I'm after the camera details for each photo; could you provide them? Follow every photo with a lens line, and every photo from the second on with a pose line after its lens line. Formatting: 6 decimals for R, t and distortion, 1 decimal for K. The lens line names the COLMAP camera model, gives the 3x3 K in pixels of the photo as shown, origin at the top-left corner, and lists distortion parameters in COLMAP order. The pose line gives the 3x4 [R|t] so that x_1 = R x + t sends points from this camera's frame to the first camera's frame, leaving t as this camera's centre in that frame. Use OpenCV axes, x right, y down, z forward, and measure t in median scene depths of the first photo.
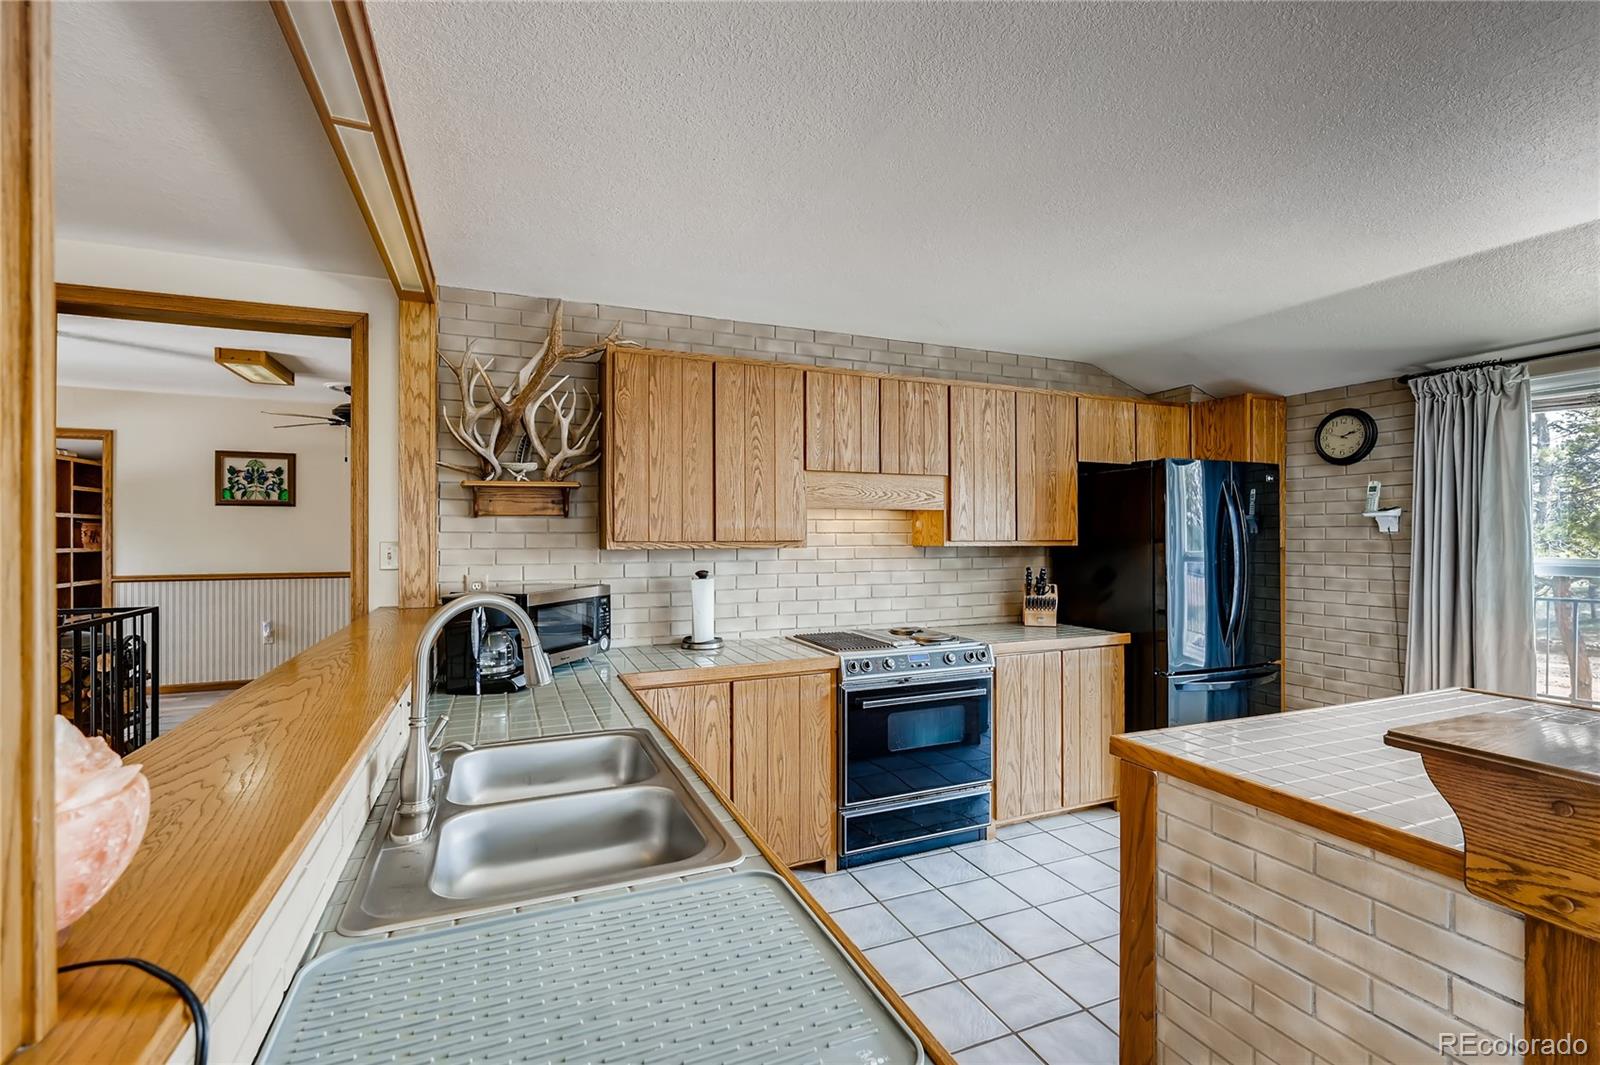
lens RADIAL K [[707.6, 0, 797.2], [0, 707.6, 543.7], [0, 0, 1]] dist [-0.000571, 0.000551]
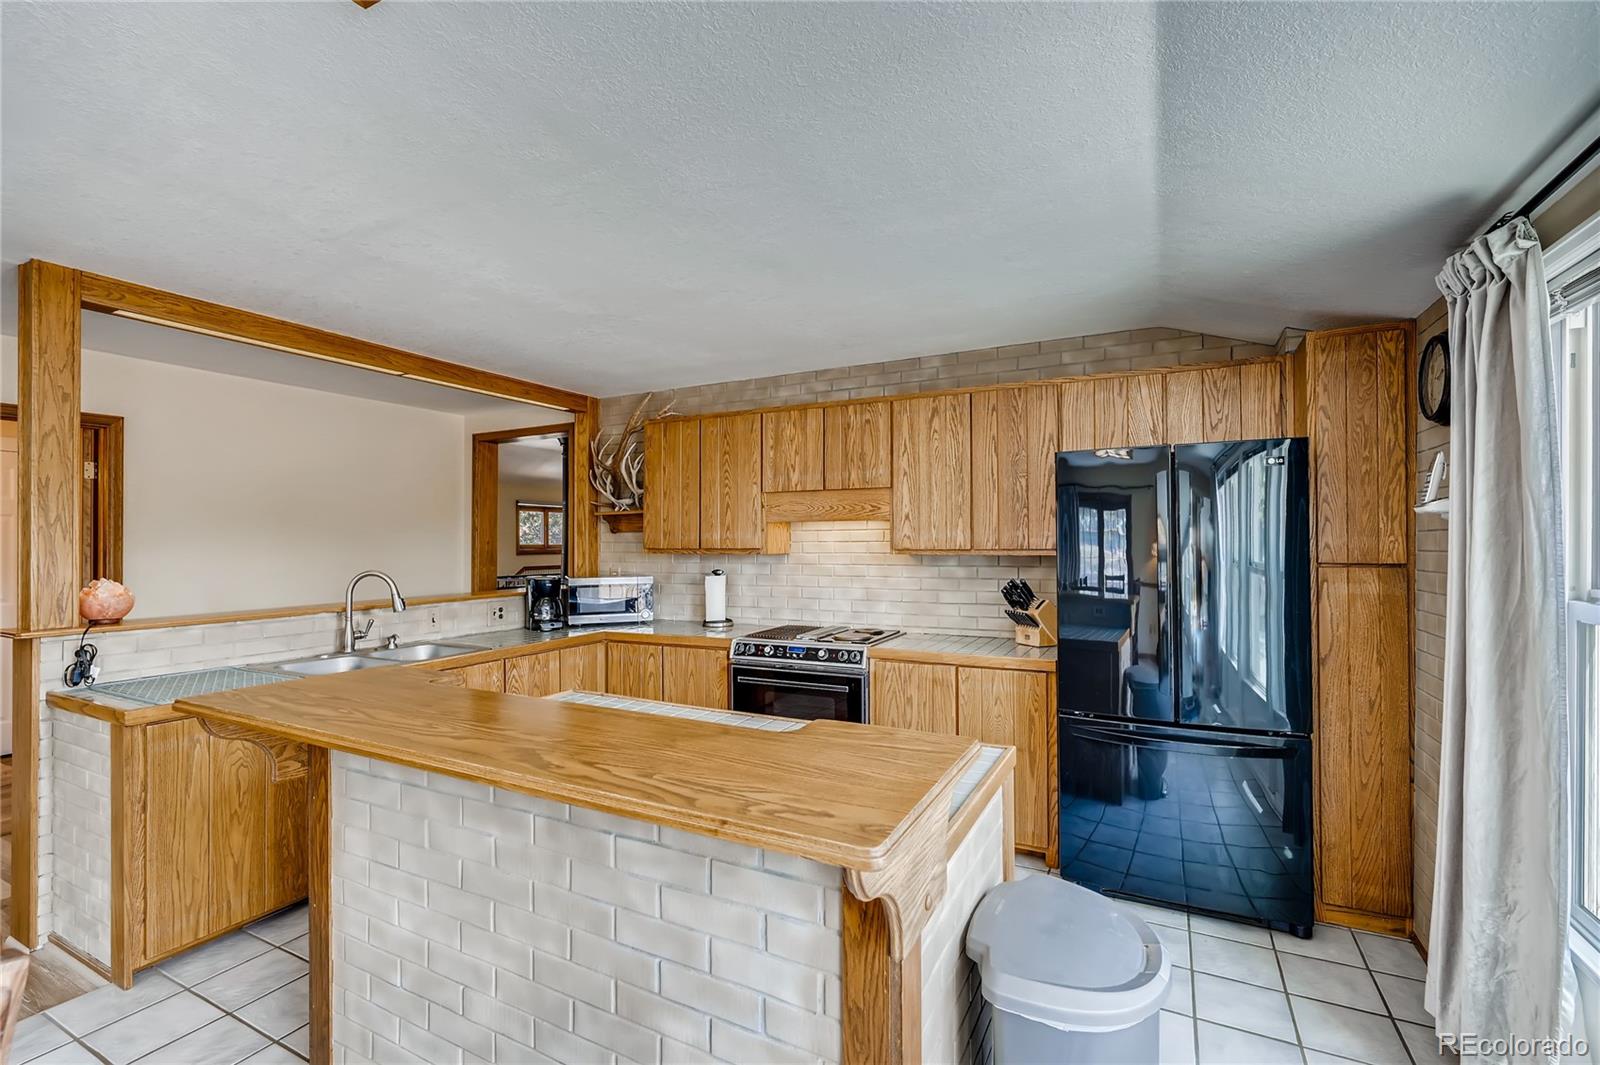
lens RADIAL K [[707.6, 0, 797.2], [0, 707.6, 543.7], [0, 0, 1]] dist [-0.000571, 0.000551]
pose [[0.639879, 0.002386, -0.768472, 0.940648], [-0.005047, 0.999987, -0.001098, -0.010621], [0.768459, 0.004581, 0.639883, 0.223756]]
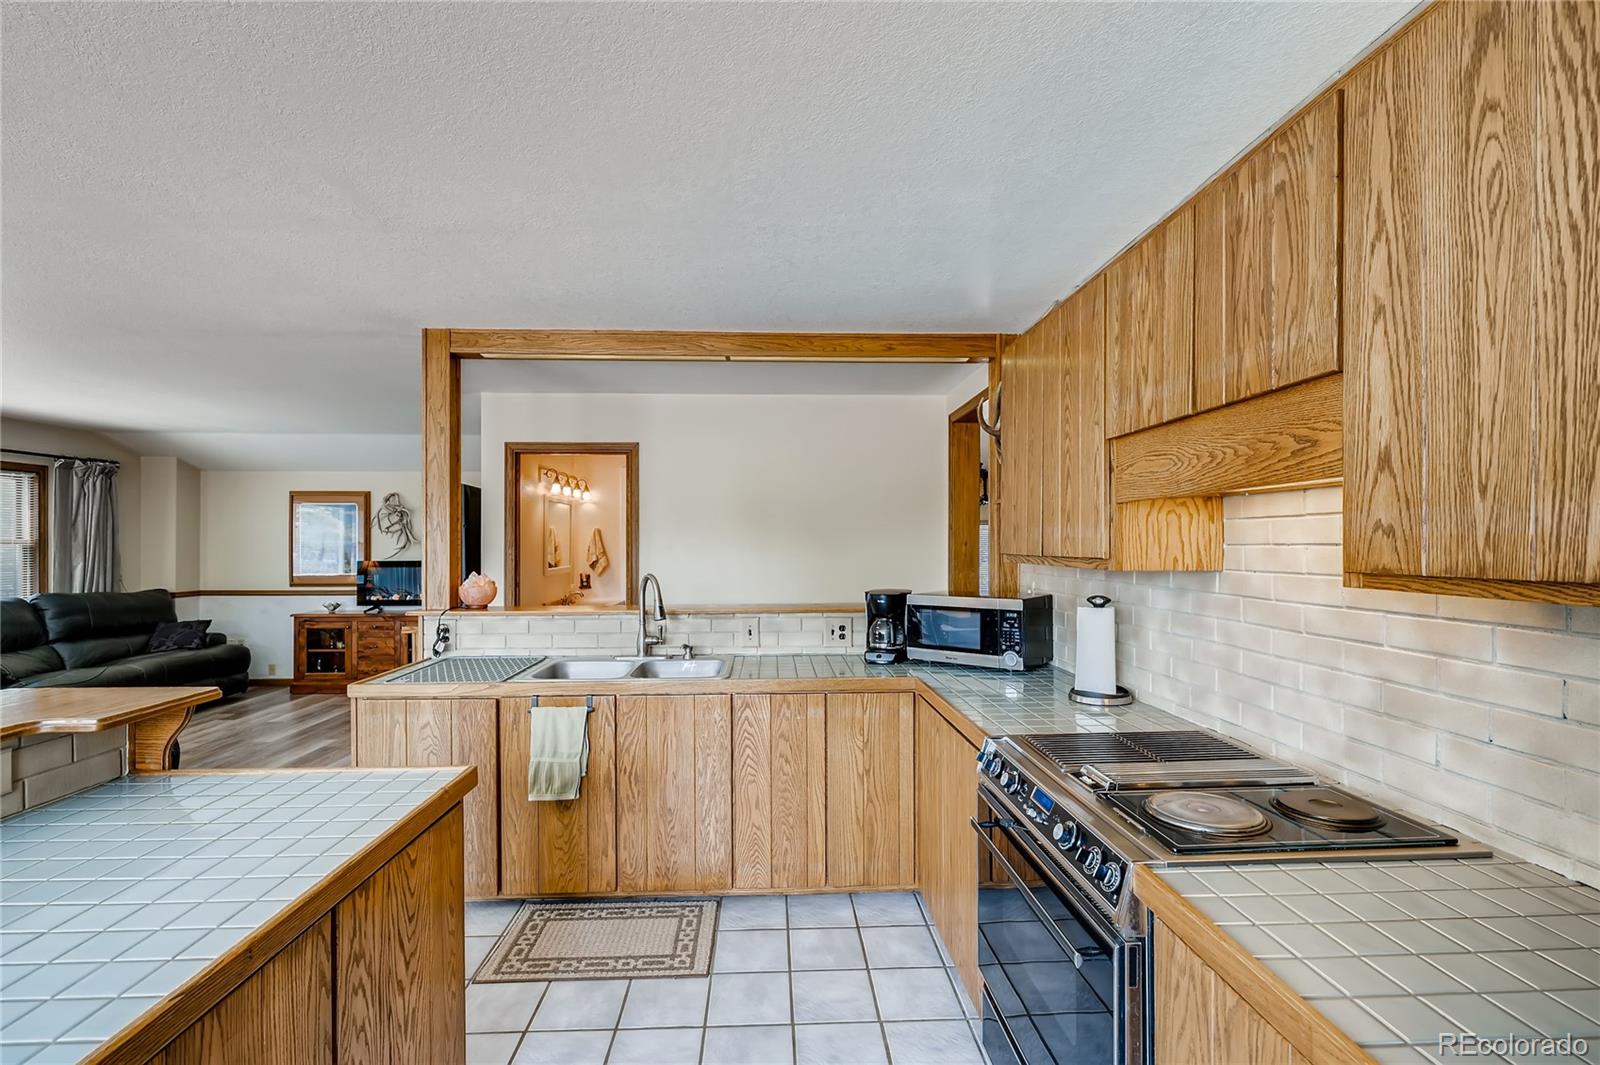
lens RADIAL K [[707.6, 0, 797.2], [0, 707.6, 543.7], [0, 0, 1]] dist [-0.000571, 0.000551]
pose [[-0.347294, 0.003905, -0.937748, 0.609275], [-0.005645, 0.999965, 0.006254, -0.017097], [0.937739, 0.007466, -0.347259, 0.889238]]
